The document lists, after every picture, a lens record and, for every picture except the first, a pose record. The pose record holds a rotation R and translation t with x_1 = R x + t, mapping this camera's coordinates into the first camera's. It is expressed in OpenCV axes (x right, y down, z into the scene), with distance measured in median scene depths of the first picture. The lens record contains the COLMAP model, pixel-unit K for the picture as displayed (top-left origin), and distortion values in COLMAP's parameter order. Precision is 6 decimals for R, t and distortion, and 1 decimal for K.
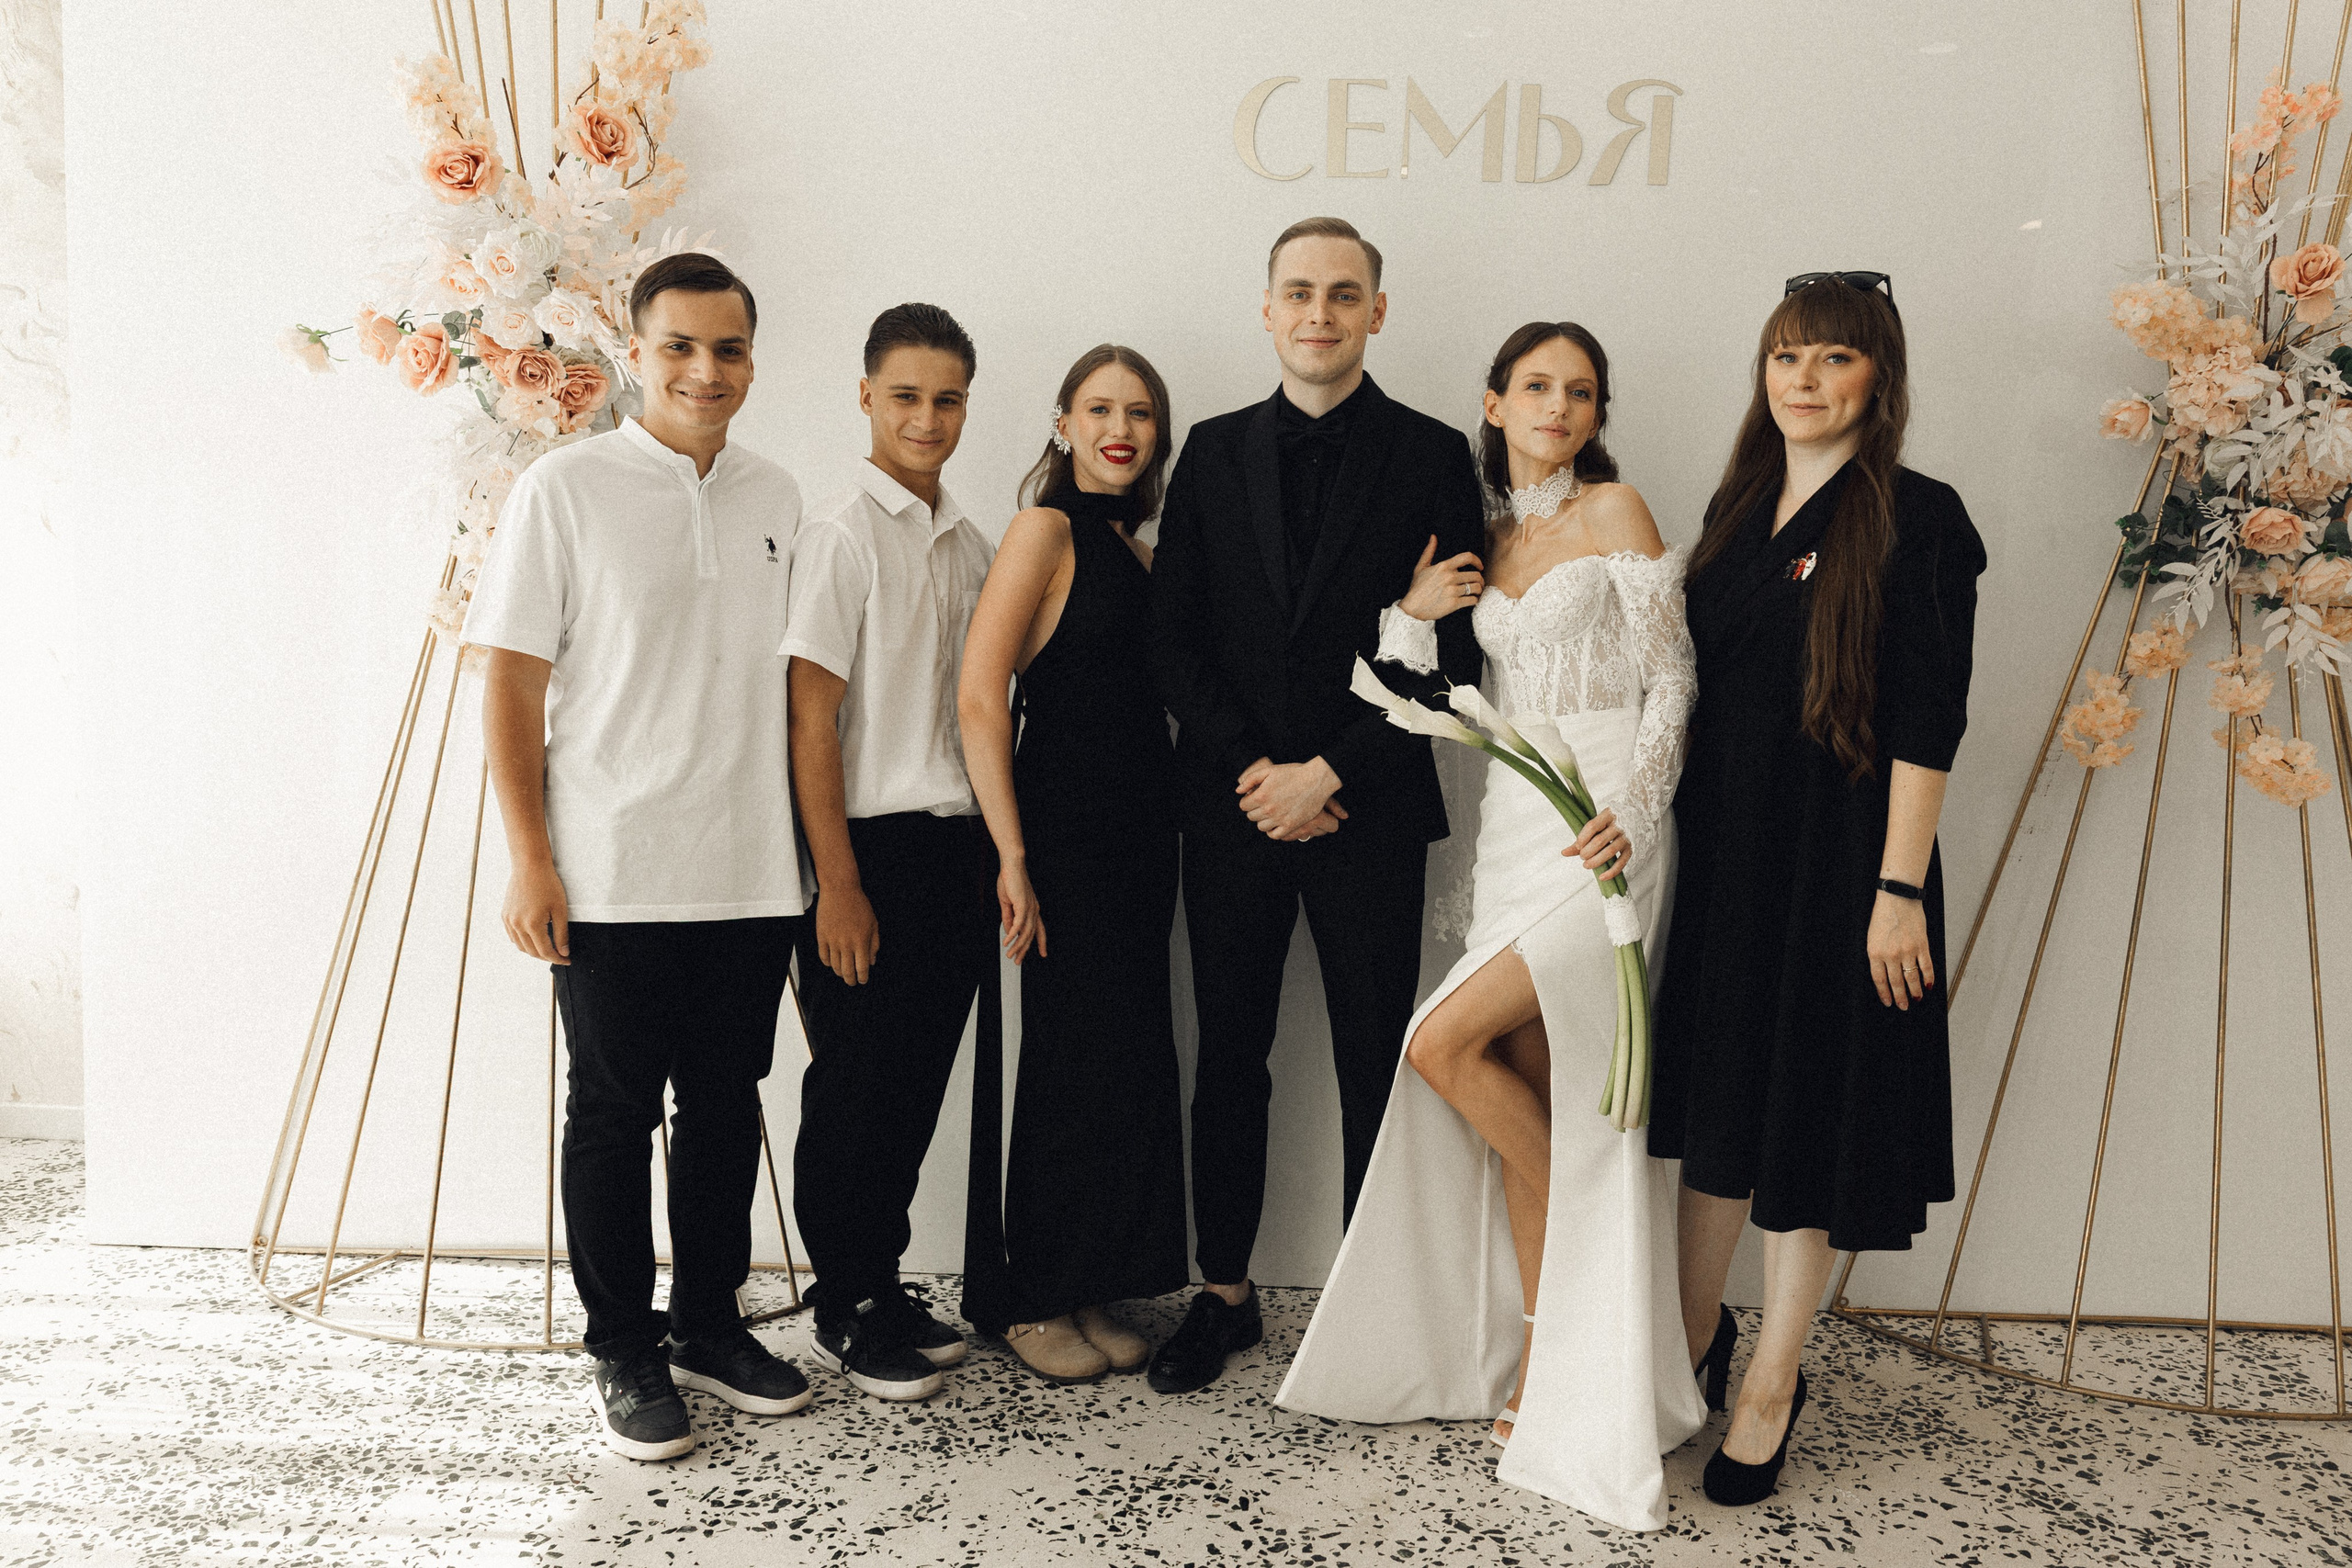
lens RADIAL K [[2026.5, 0, 1146.9], [0, 2026.5, 796.7], [0, 0, 1]] dist [0.048044, -0.023488]
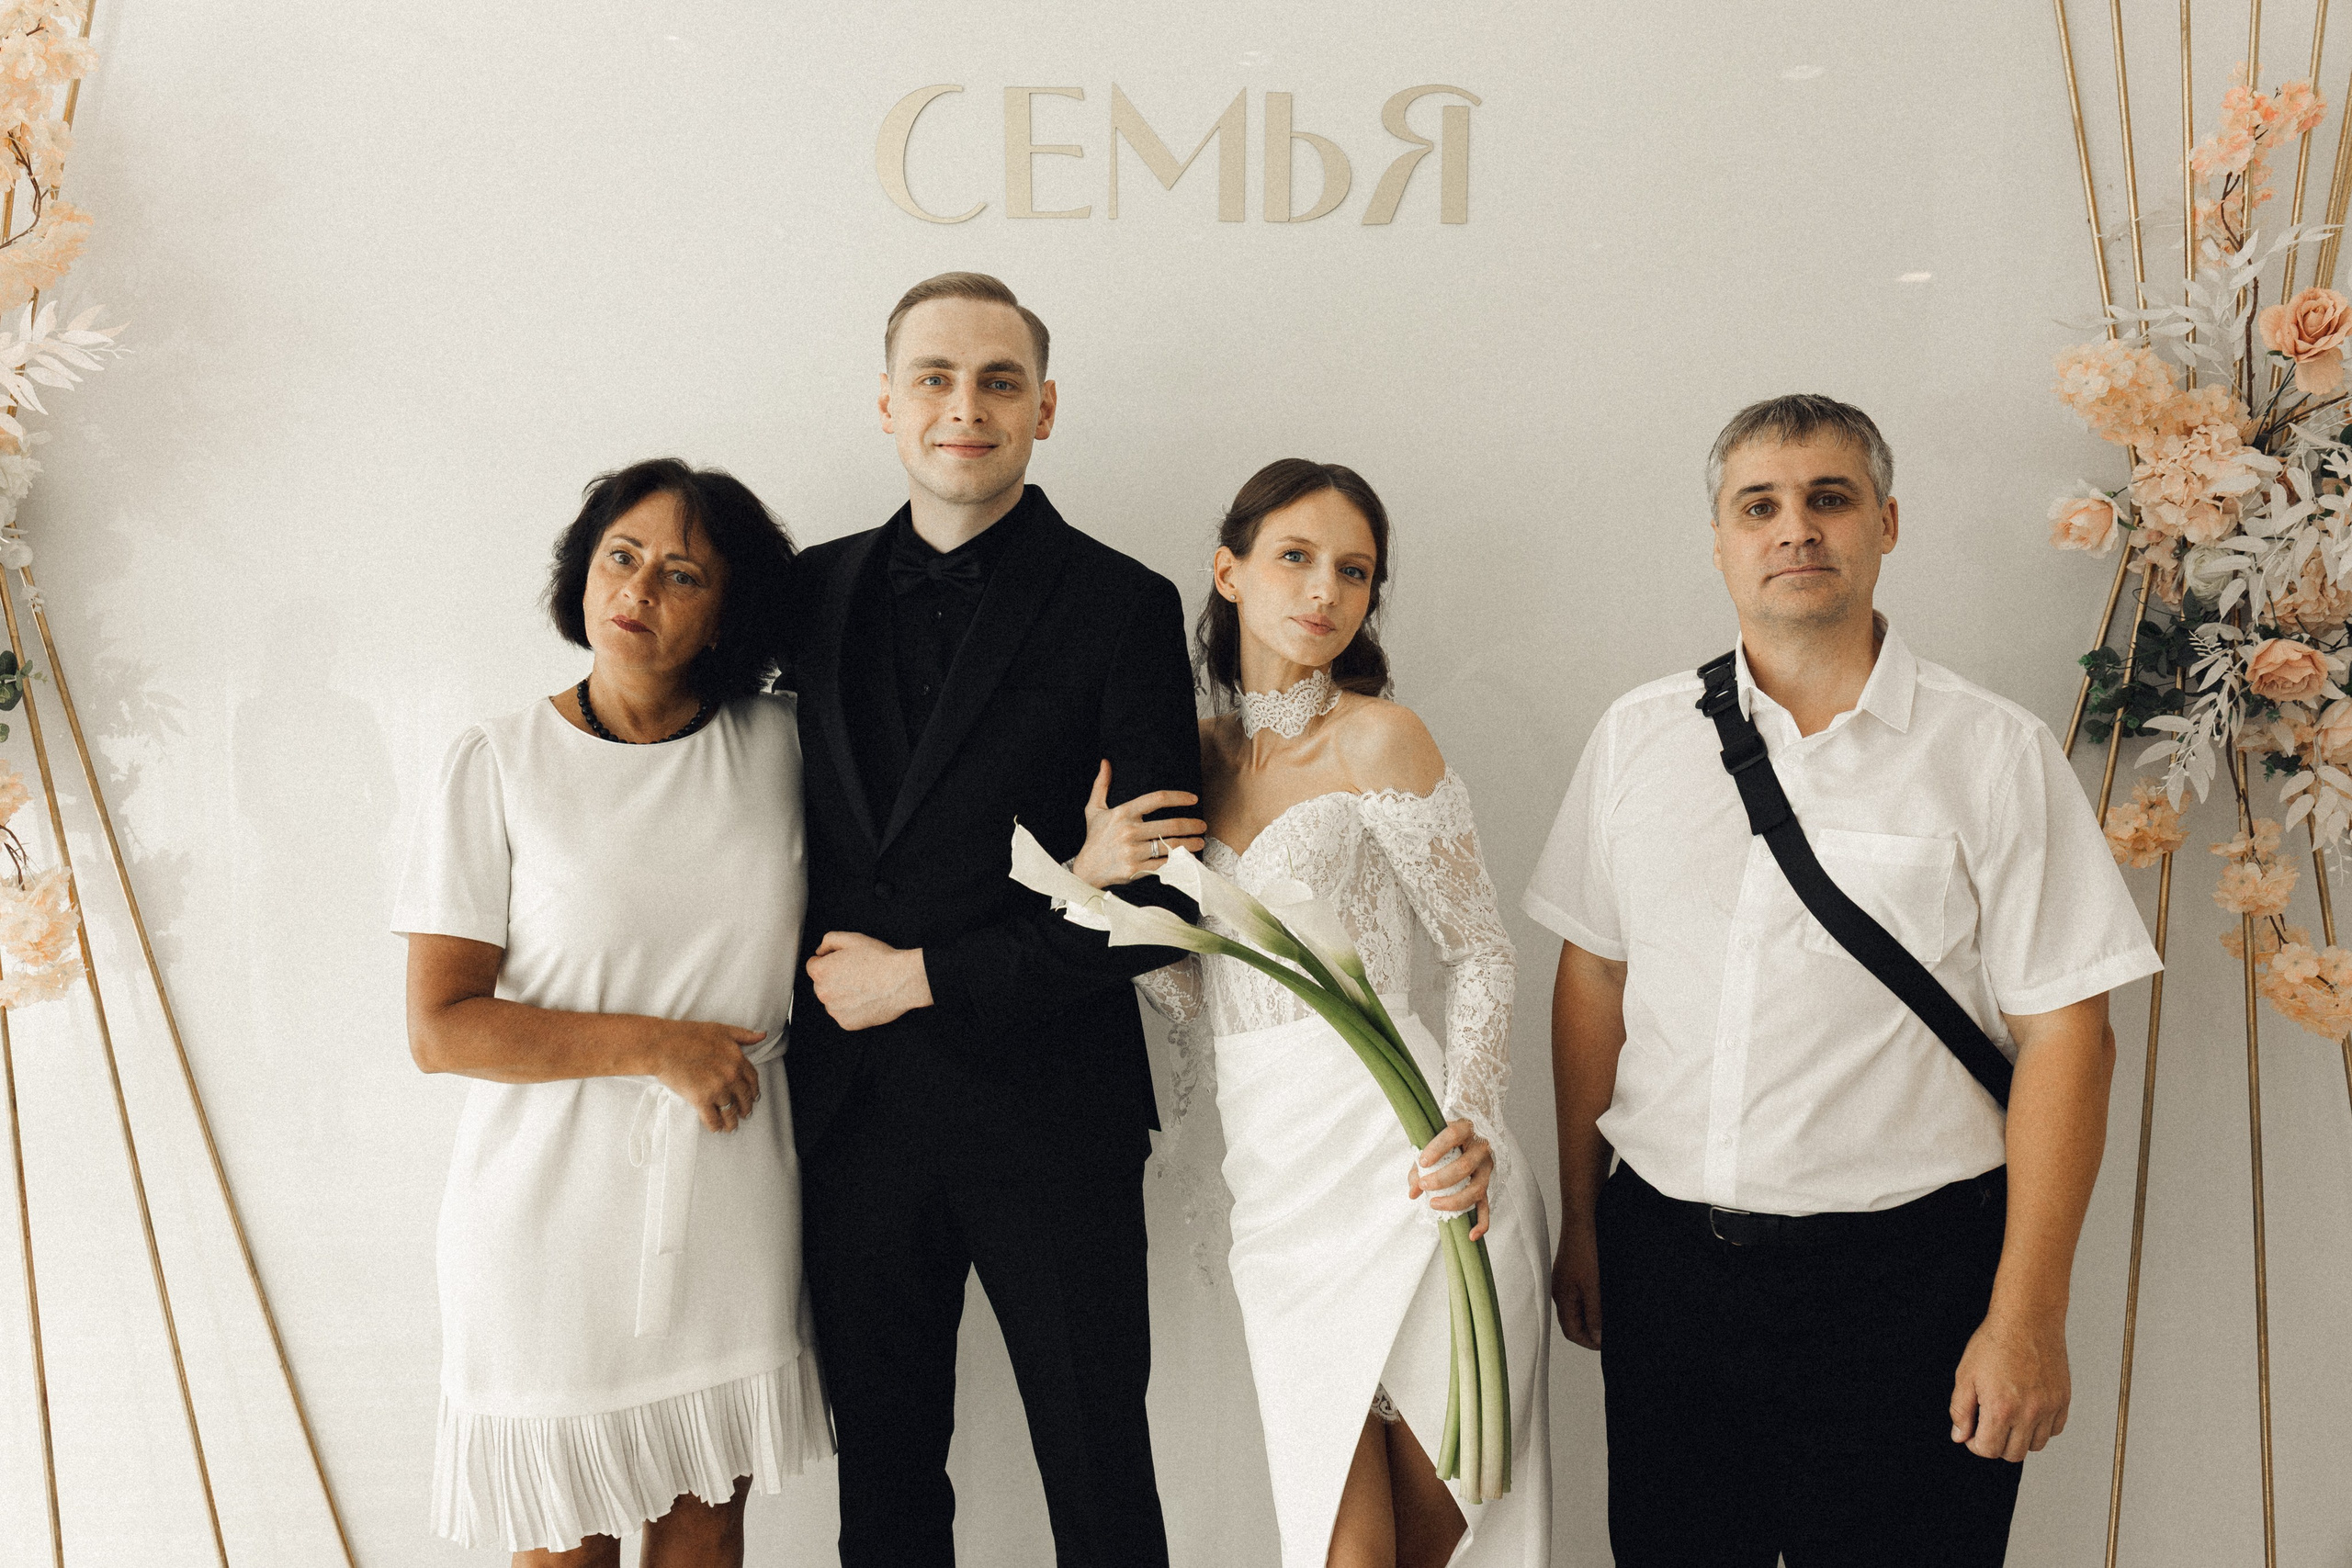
lens RADIAL K [[2108.1, 0, 1182.4], [0, 2108.1, 784.0], [0, 0, 1]] dist [0.000999, -0.012761]
pose [[0.997078, -0.034657, 0.068074, 0.095621], [0.038513, 0.997678, -0.056173, -0.059245], [-0.065969, 0.058630, 0.996098, 0.264150]]
